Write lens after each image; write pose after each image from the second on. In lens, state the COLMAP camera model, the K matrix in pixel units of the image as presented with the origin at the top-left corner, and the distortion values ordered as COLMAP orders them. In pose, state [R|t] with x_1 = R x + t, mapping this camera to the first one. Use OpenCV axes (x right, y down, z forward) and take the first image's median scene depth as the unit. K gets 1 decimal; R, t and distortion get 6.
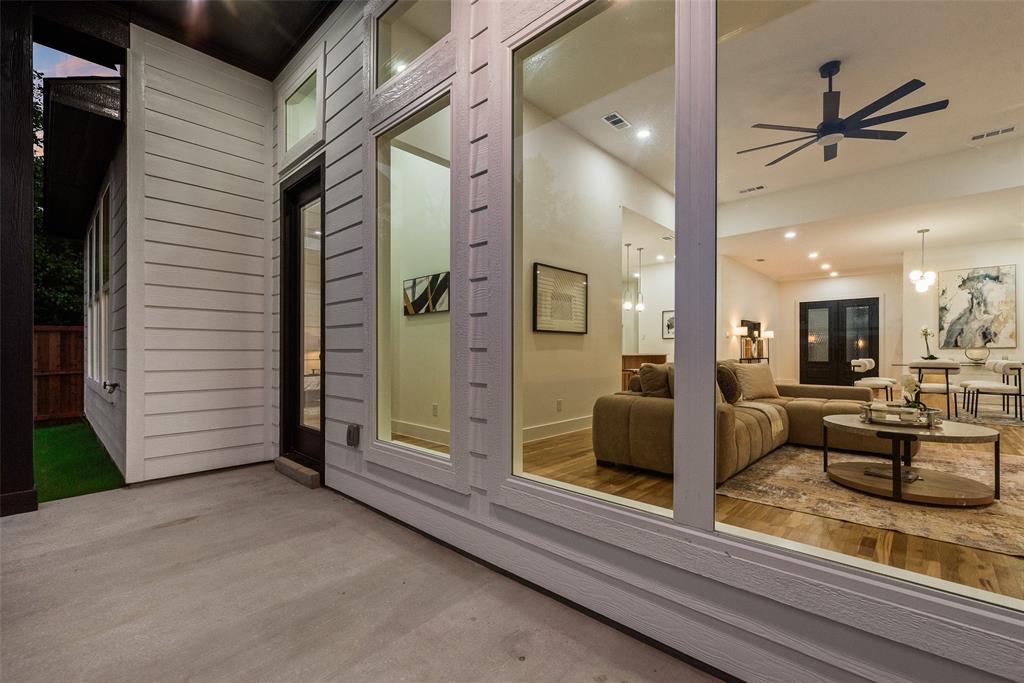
lens RADIAL K [[432.9, 0, 509.7], [0, 432.9, 343.7], [0, 0, 1]] dist [-0.001119, -0.000305]
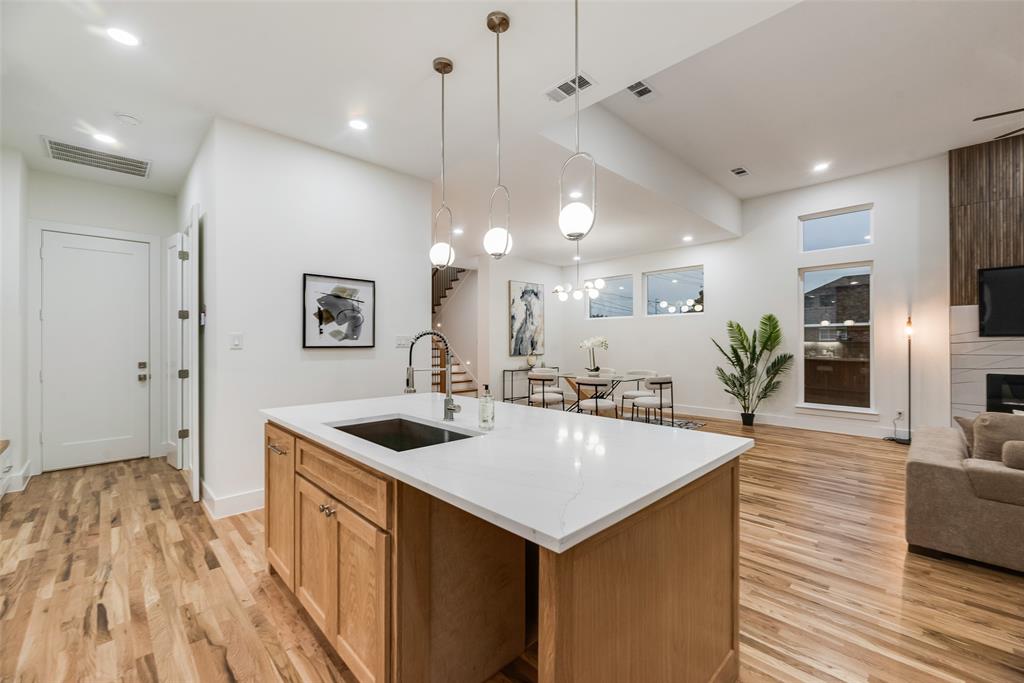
lens RADIAL K [[418.7, 0, 515.1], [0, 418.7, 342.4], [0, 0, 1]] dist [-0.000311, -0.000136]
pose [[0.036555, 0.000508, 0.999332, 0.003182], [-0.008570, 0.999963, -0.000195, -0.021919], [-0.999295, -0.008557, 0.036558, 0.989580]]
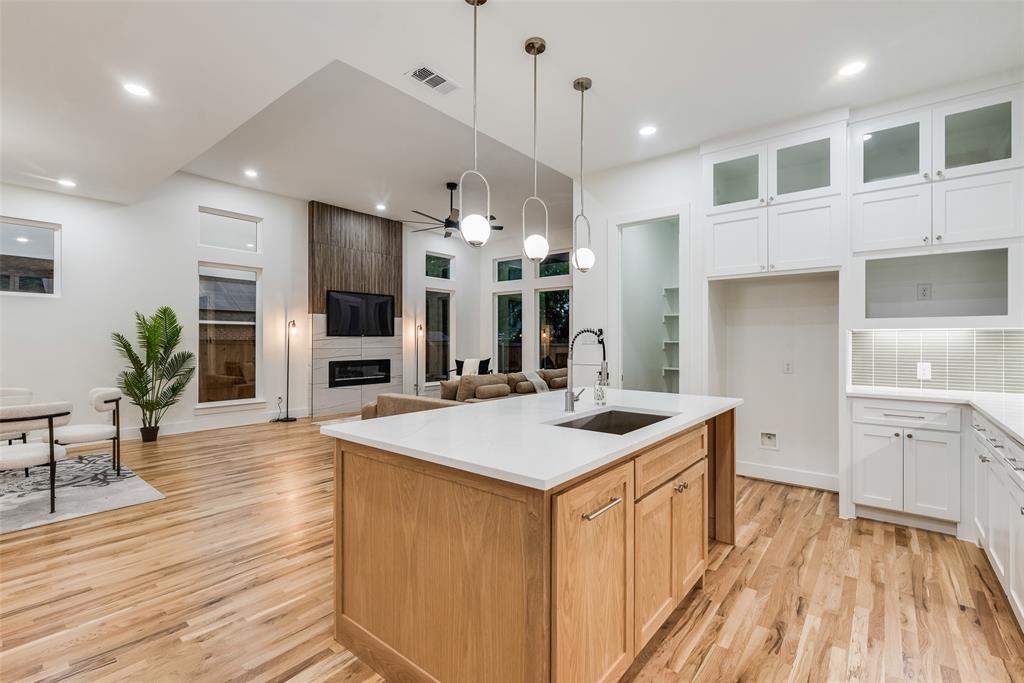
lens RADIAL K [[456.4, 0, 512.0], [0, 456.4, 341.5], [0, 0, 1]] dist [0.000916, 0.000101]
pose [[-0.997338, -0.001060, -0.072912, 0.313996], [-0.000523, 0.999973, -0.007383, -0.017977], [0.072918, -0.007325, -0.997311, 1.331479]]
